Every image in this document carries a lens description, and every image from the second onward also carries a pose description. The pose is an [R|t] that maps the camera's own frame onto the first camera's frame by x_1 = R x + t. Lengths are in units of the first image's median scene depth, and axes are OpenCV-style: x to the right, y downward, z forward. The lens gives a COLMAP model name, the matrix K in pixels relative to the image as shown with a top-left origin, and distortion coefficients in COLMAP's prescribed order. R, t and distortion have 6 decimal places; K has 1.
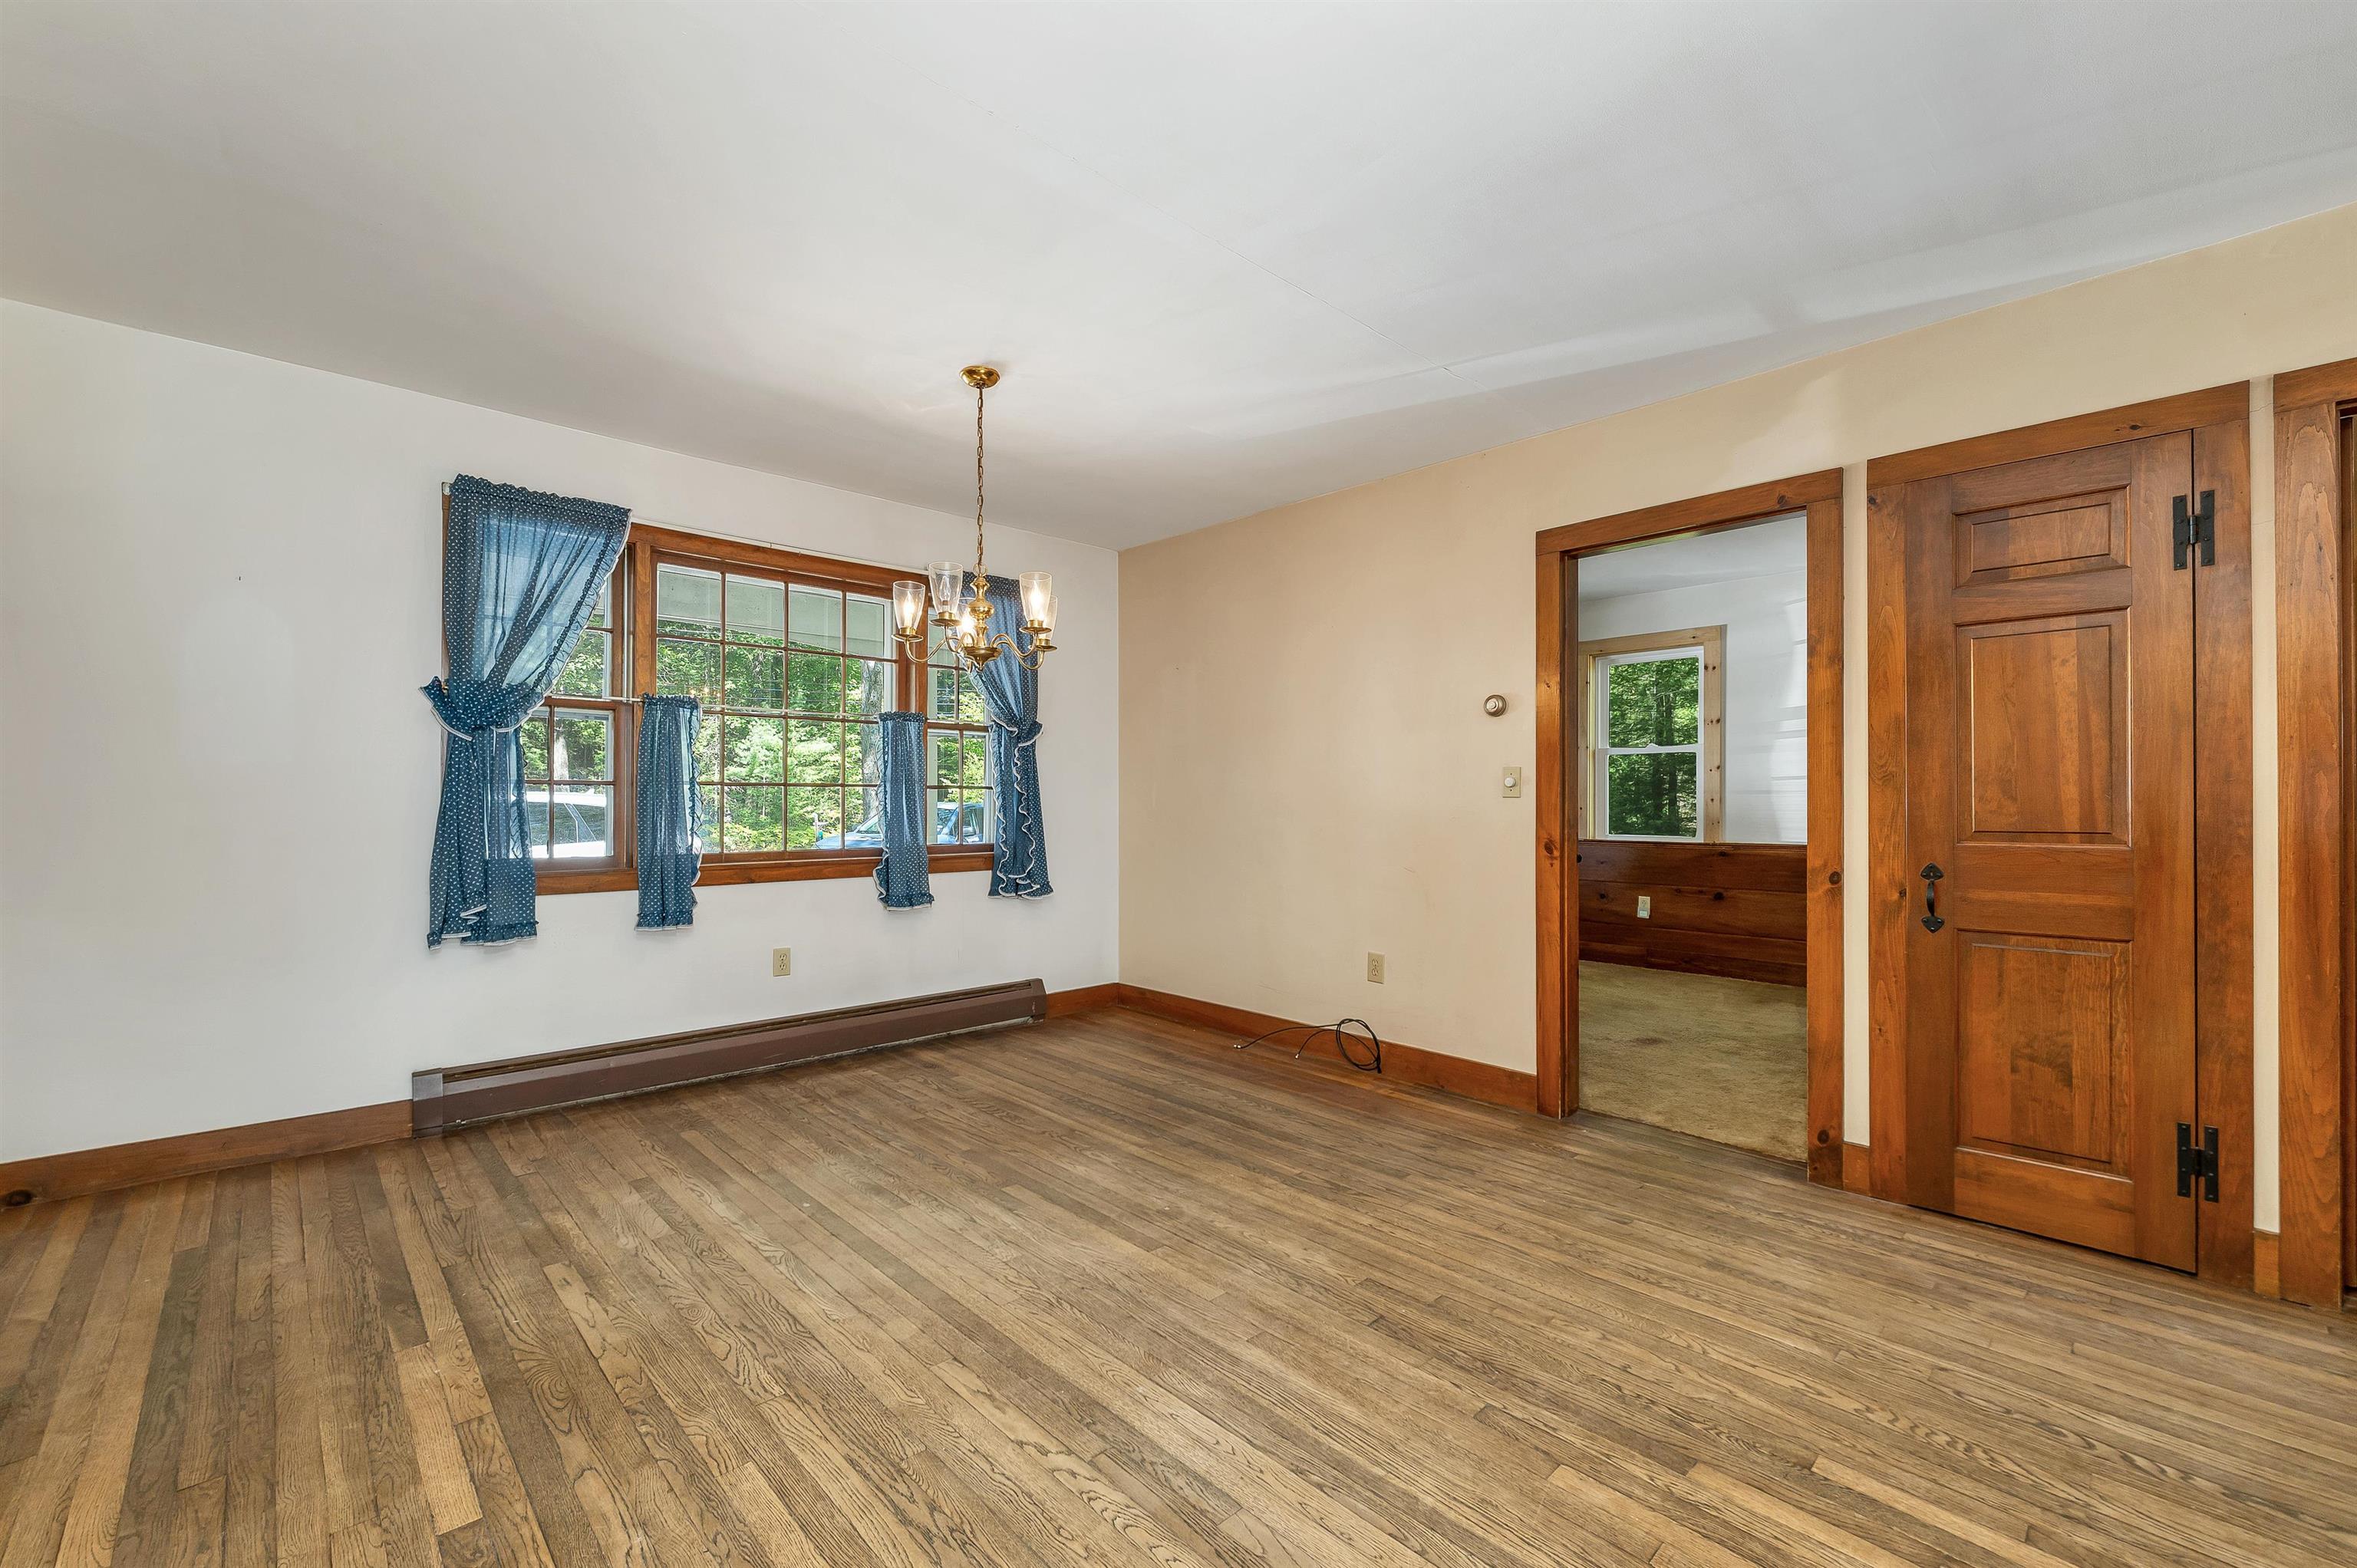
lens RADIAL K [[964.6, 0, 1177.8], [0, 964.6, 790.1], [0, 0, 1]] dist [-0.000705, -0.000330]
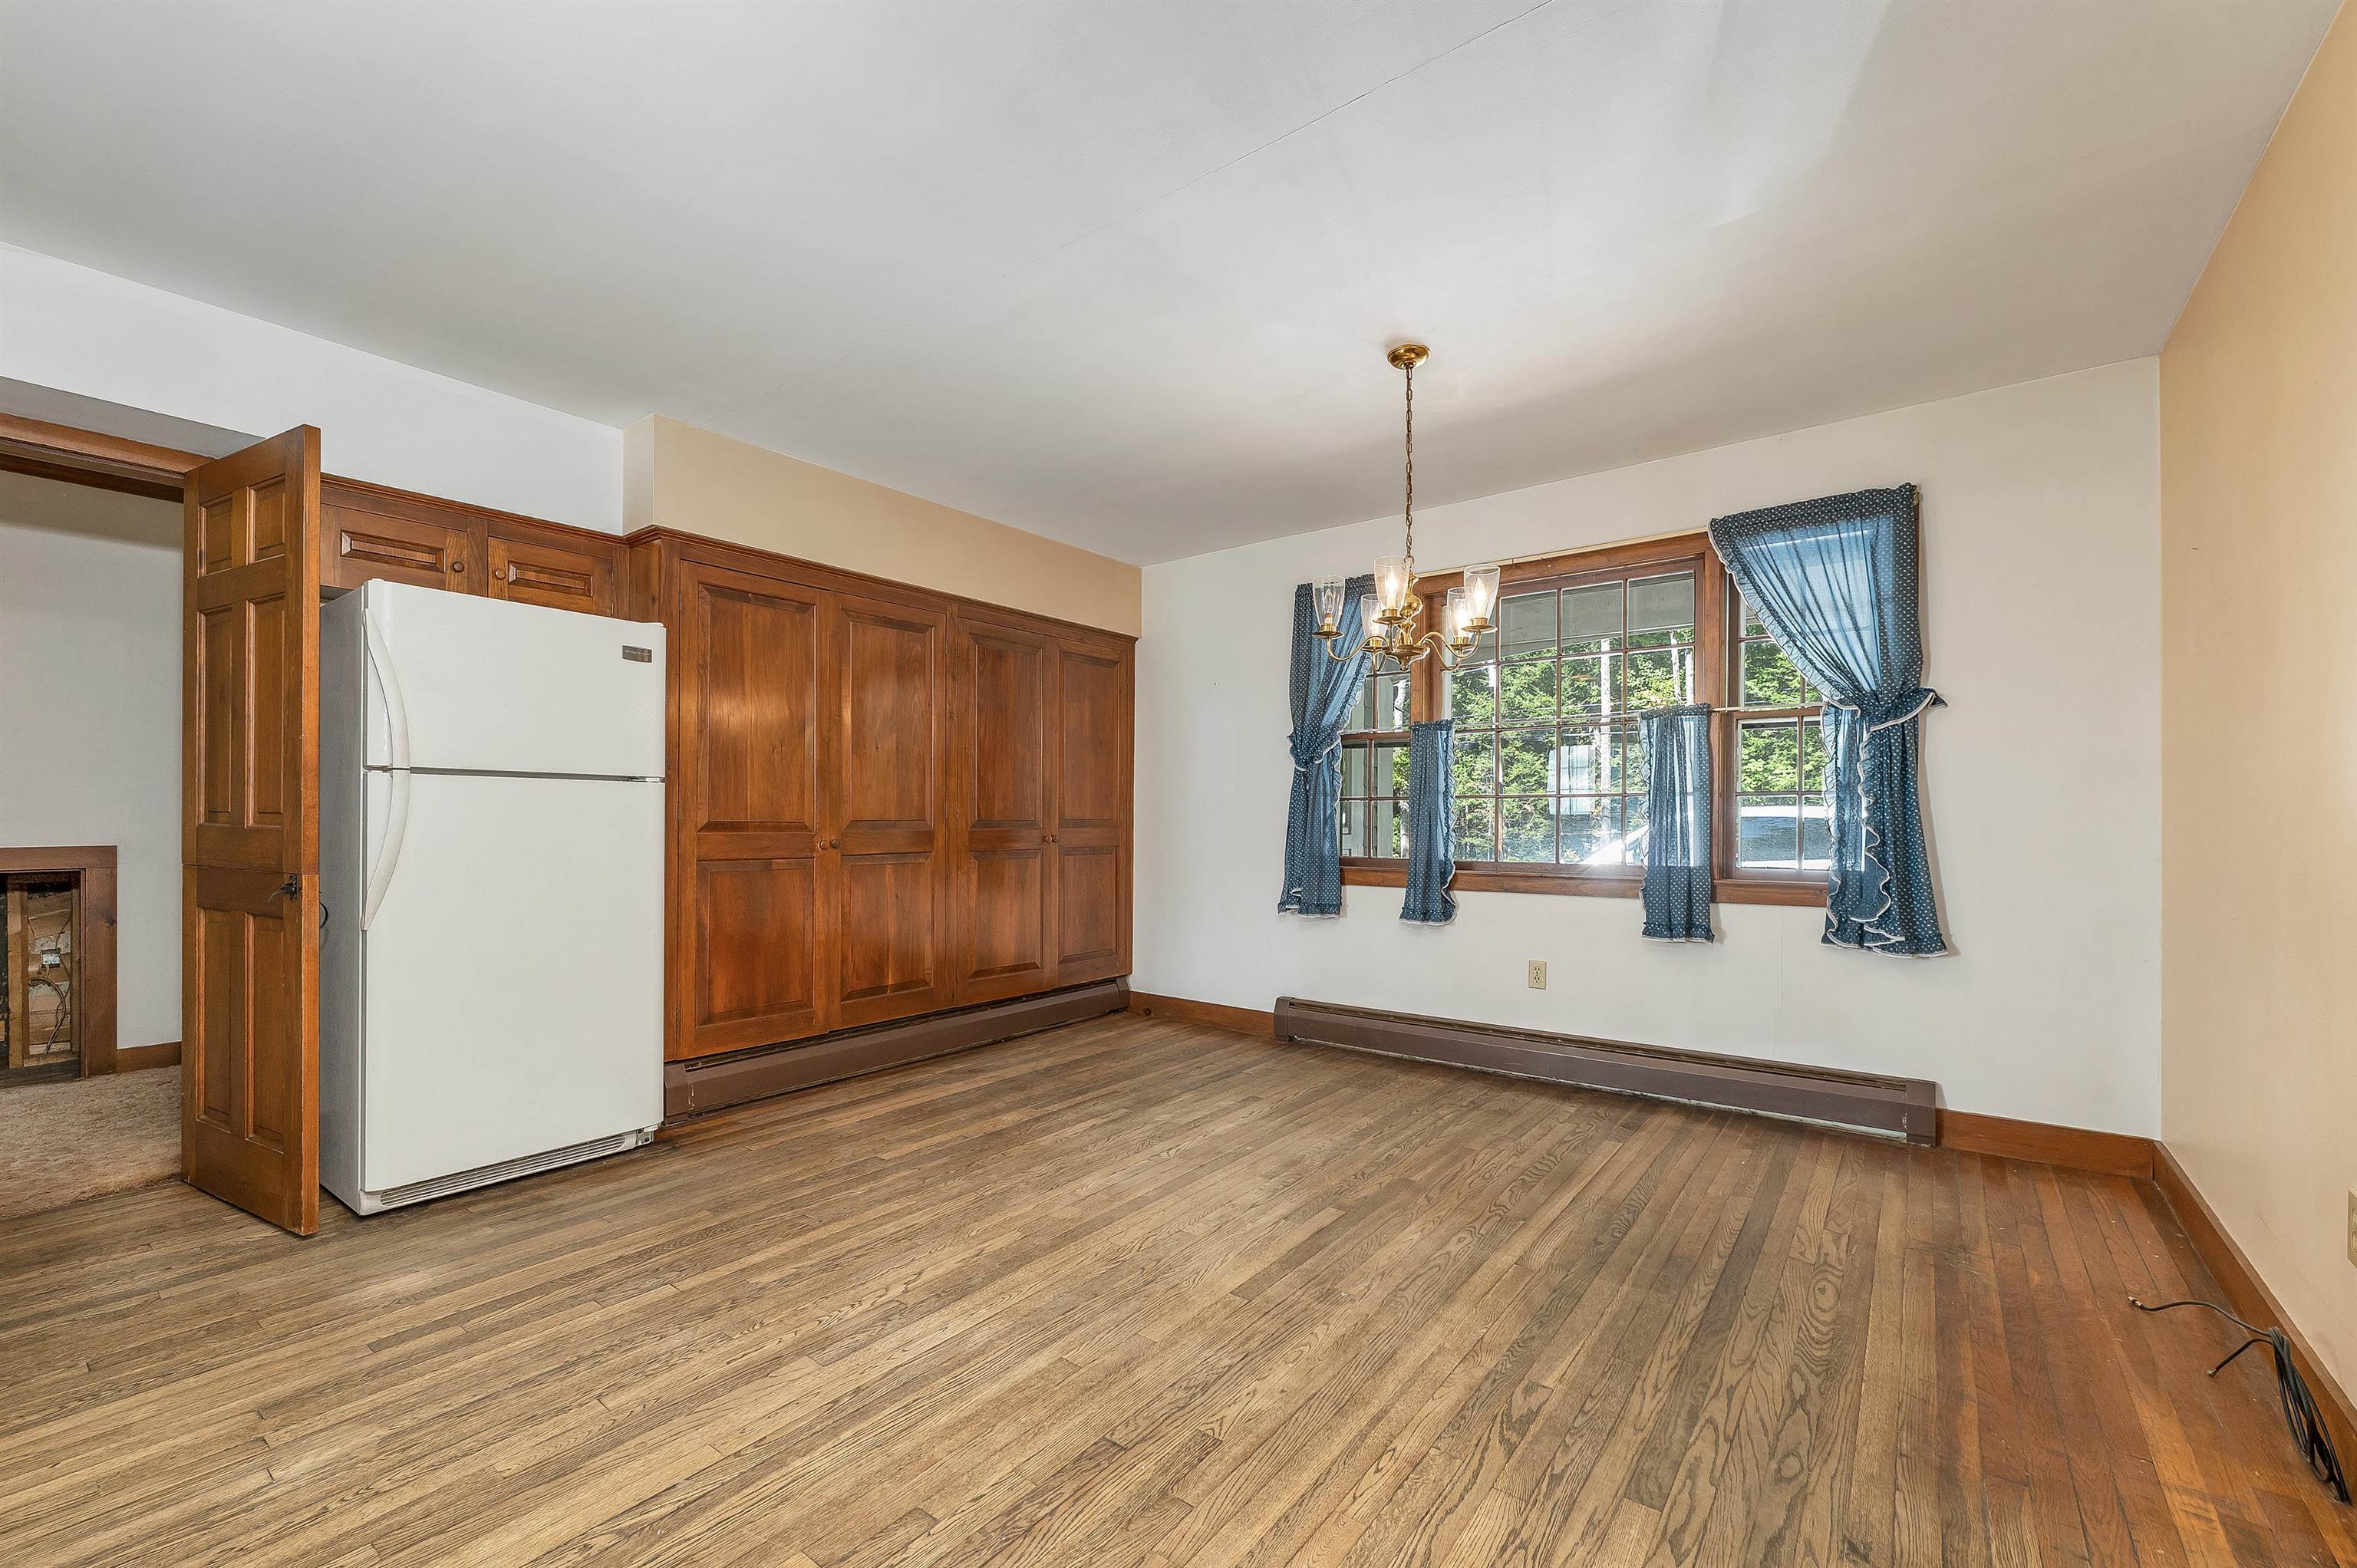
lens RADIAL K [[983.2, 0, 1169.0], [0, 983.2, 802.7], [0, 0, 1]] dist [-0.002071, -0.000266]
pose [[0.148344, -0.016740, -0.988794, 0.743549], [0.010355, 0.999828, -0.015373, 0.018692], [0.988882, -0.007959, 0.148492, 0.665002]]
